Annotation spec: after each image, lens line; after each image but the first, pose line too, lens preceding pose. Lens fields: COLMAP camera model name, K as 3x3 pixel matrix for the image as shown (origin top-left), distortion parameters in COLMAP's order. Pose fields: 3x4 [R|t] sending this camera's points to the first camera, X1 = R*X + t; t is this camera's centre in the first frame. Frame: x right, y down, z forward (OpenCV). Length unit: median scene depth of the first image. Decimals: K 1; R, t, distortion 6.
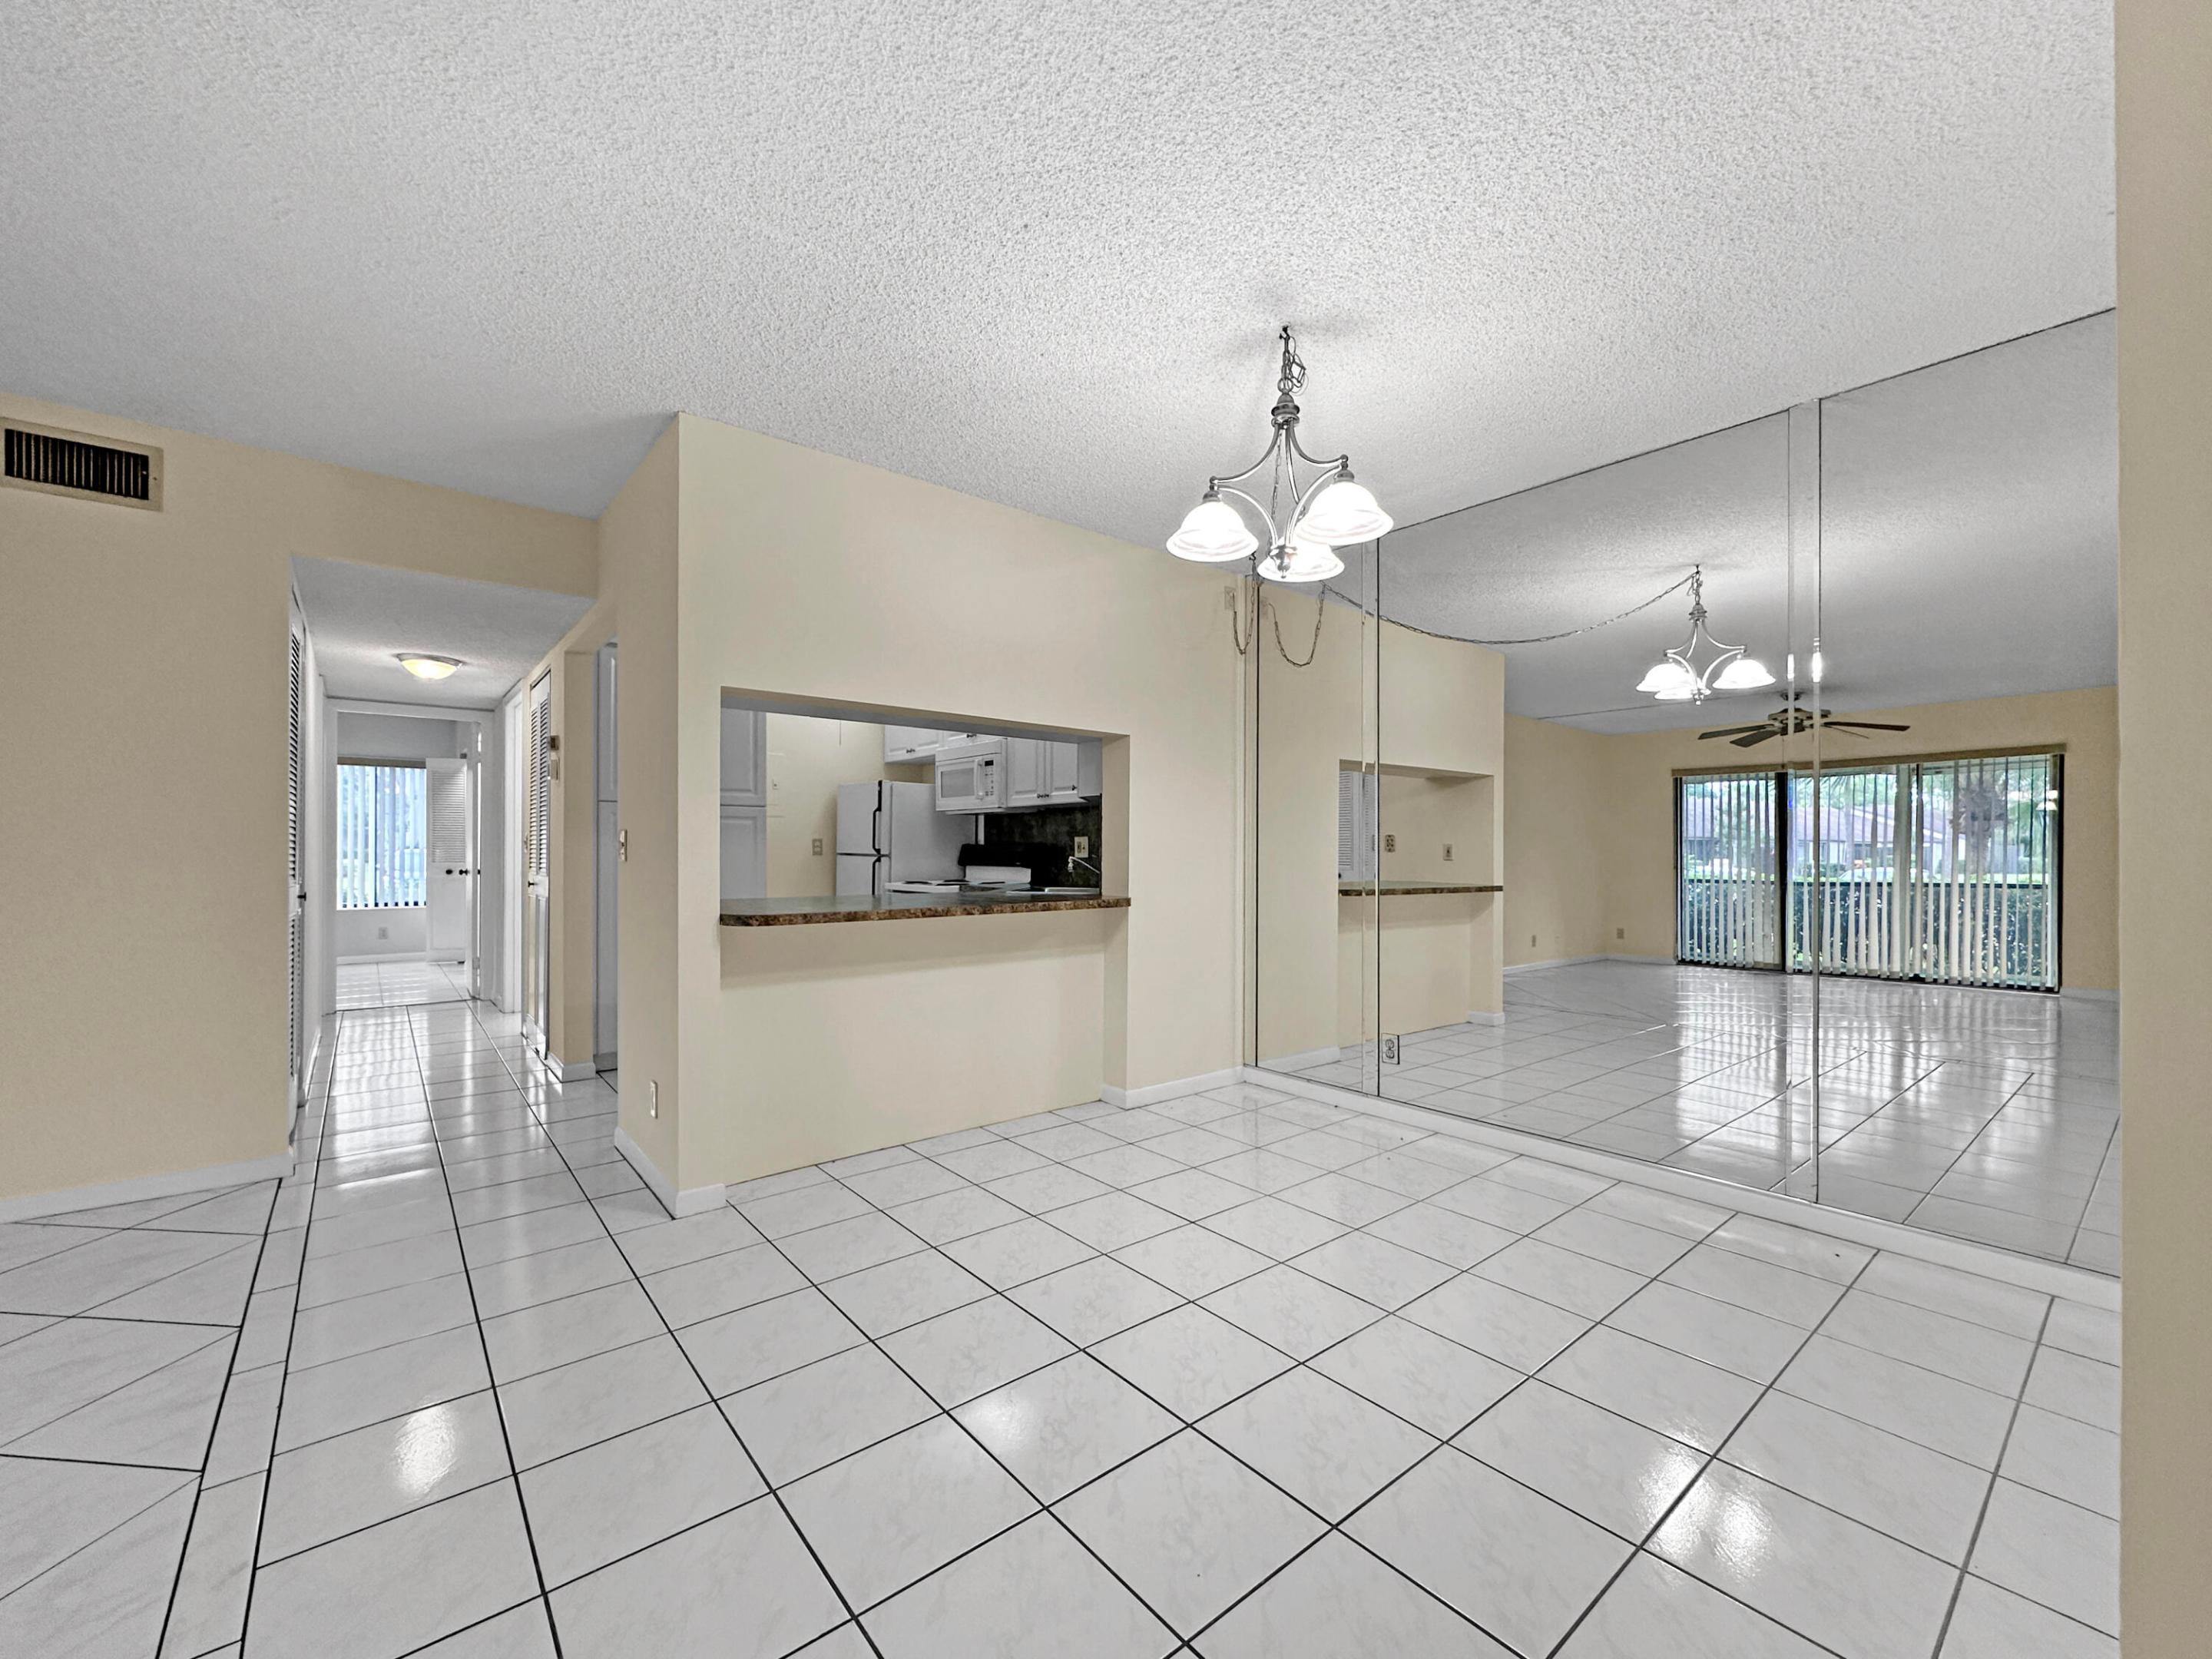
lens RADIAL K [[901.4, 0, 1117.0], [0, 901.4, 849.4], [0, 0, 1]] dist [0.001580, -0.000083]
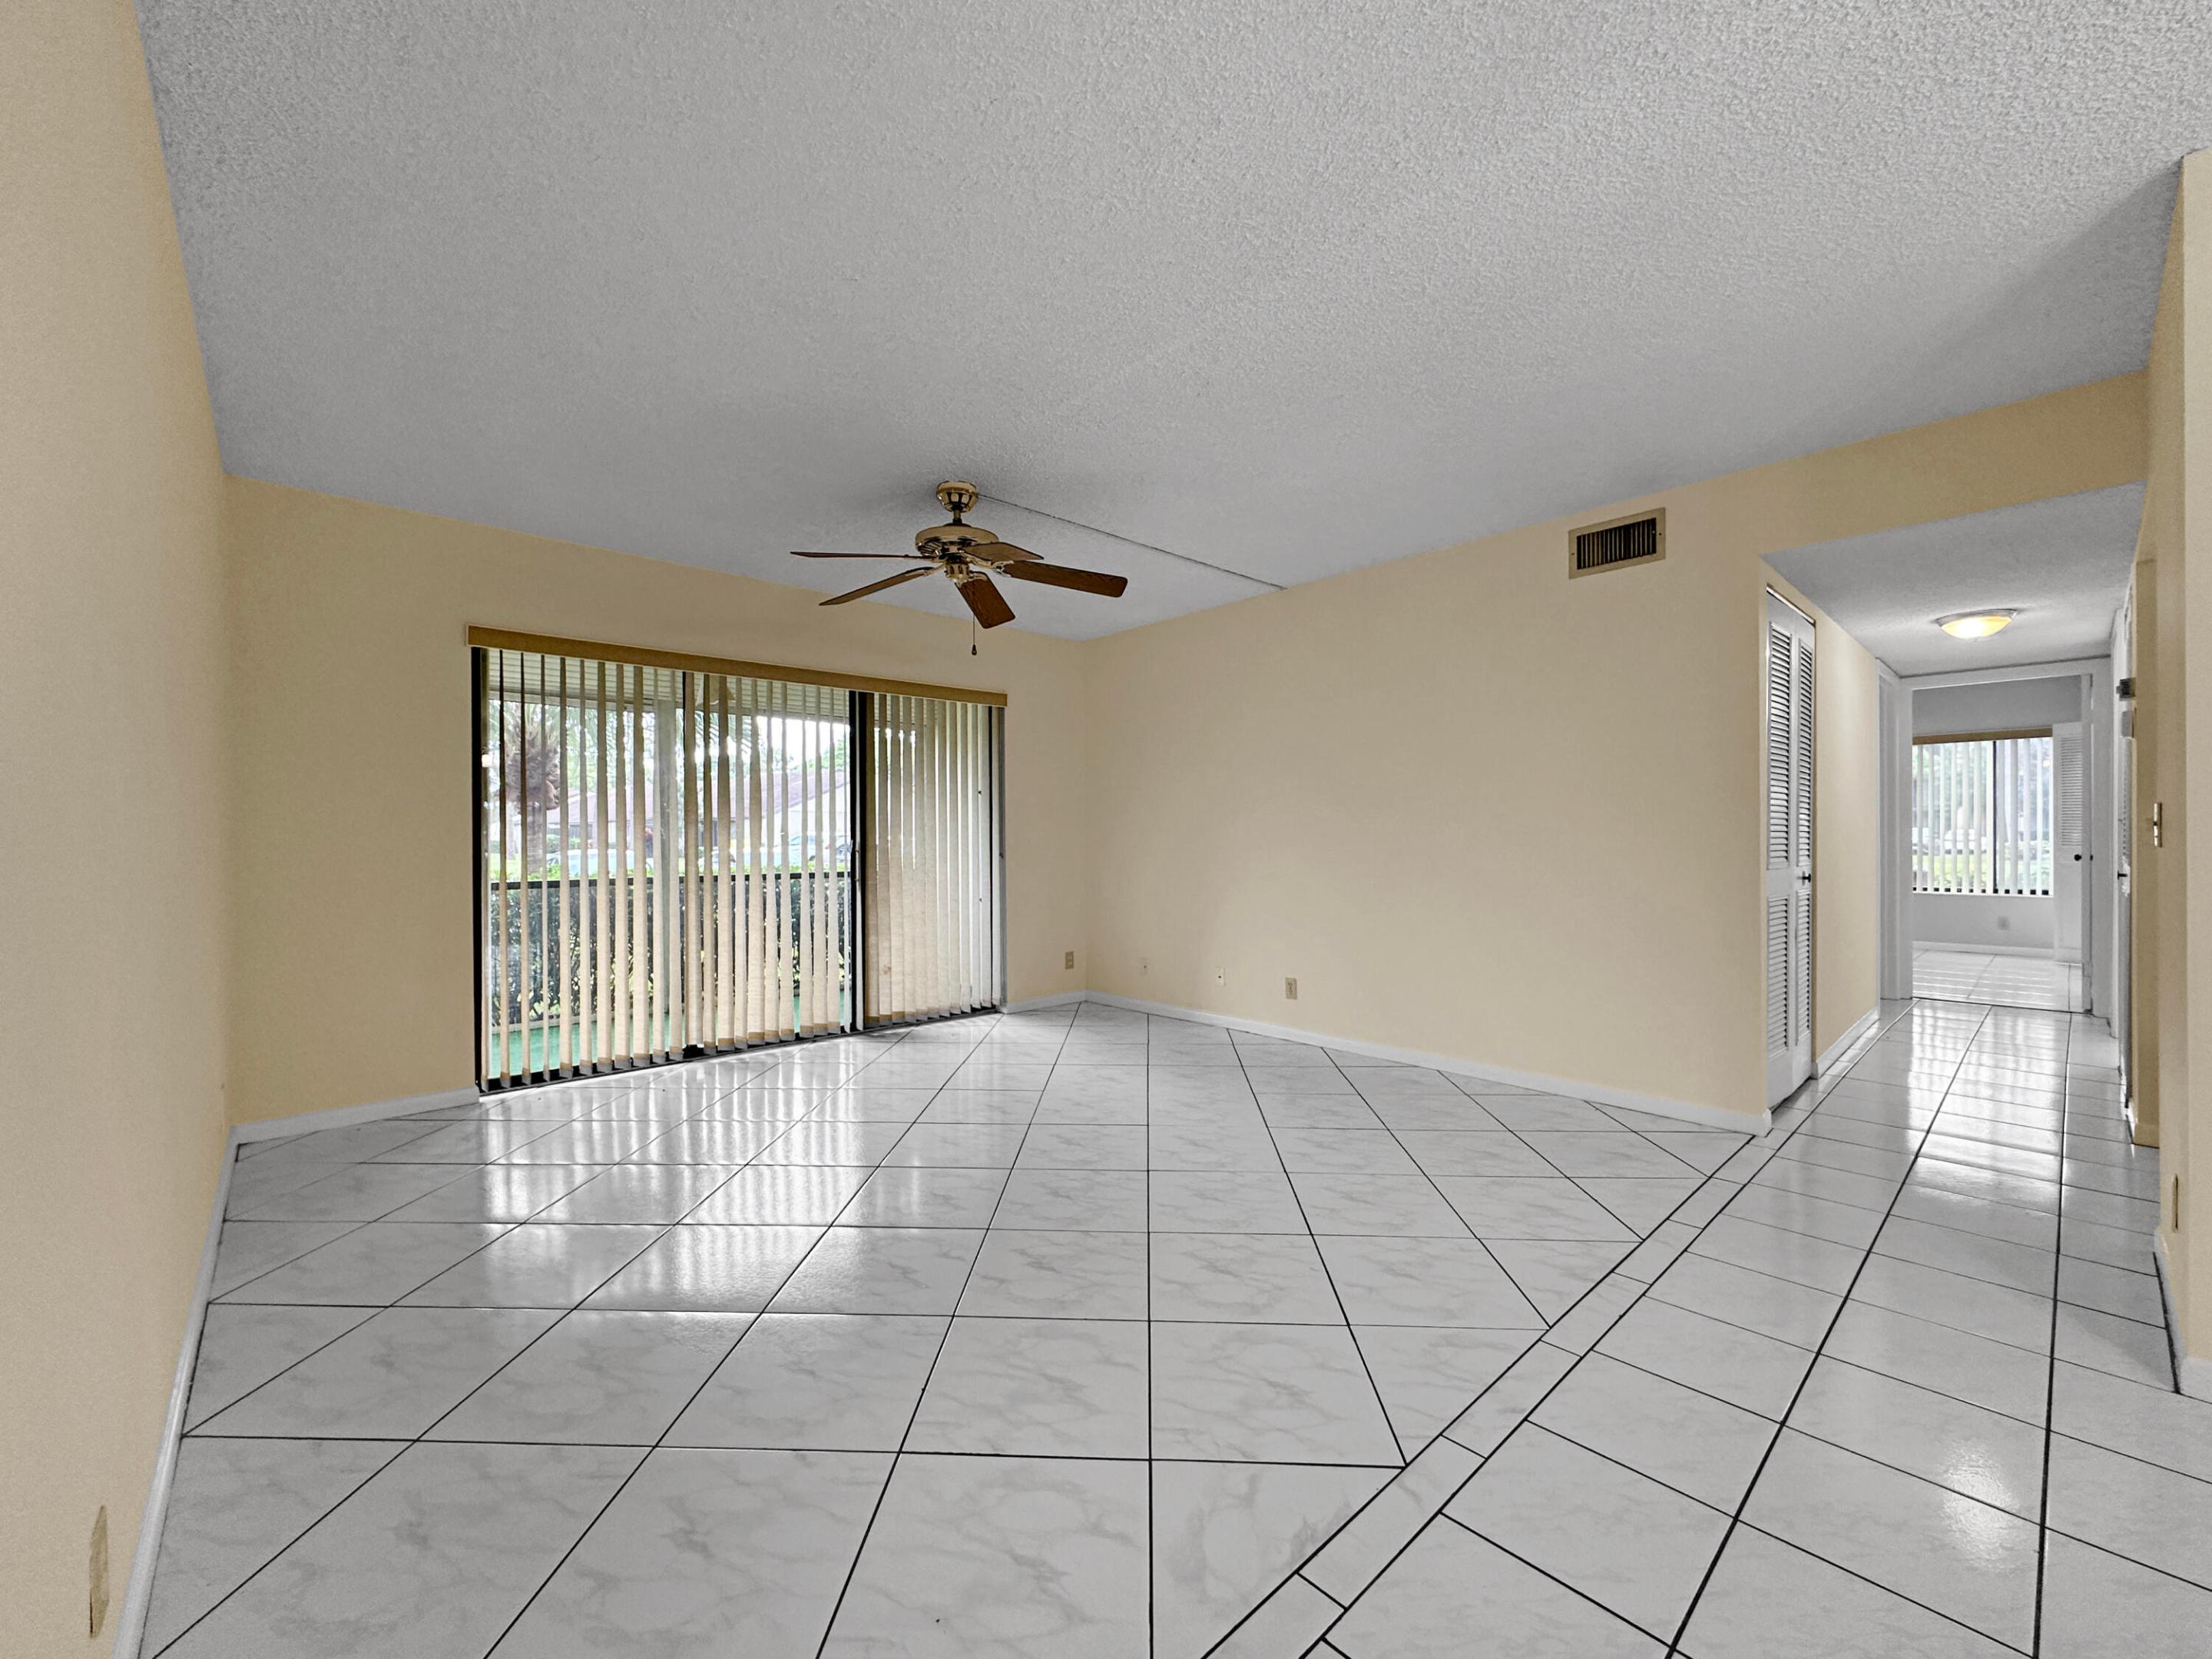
lens RADIAL K [[887.0, 0, 1109.0], [0, 887.0, 837.0], [0, 0, 1]] dist [0.000425, -0.000001]
pose [[0.048235, -0.002318, -0.998833, 0.056566], [0.008986, 0.999958, -0.001887, -0.000079], [0.998796, -0.008884, 0.048254, 0.094469]]
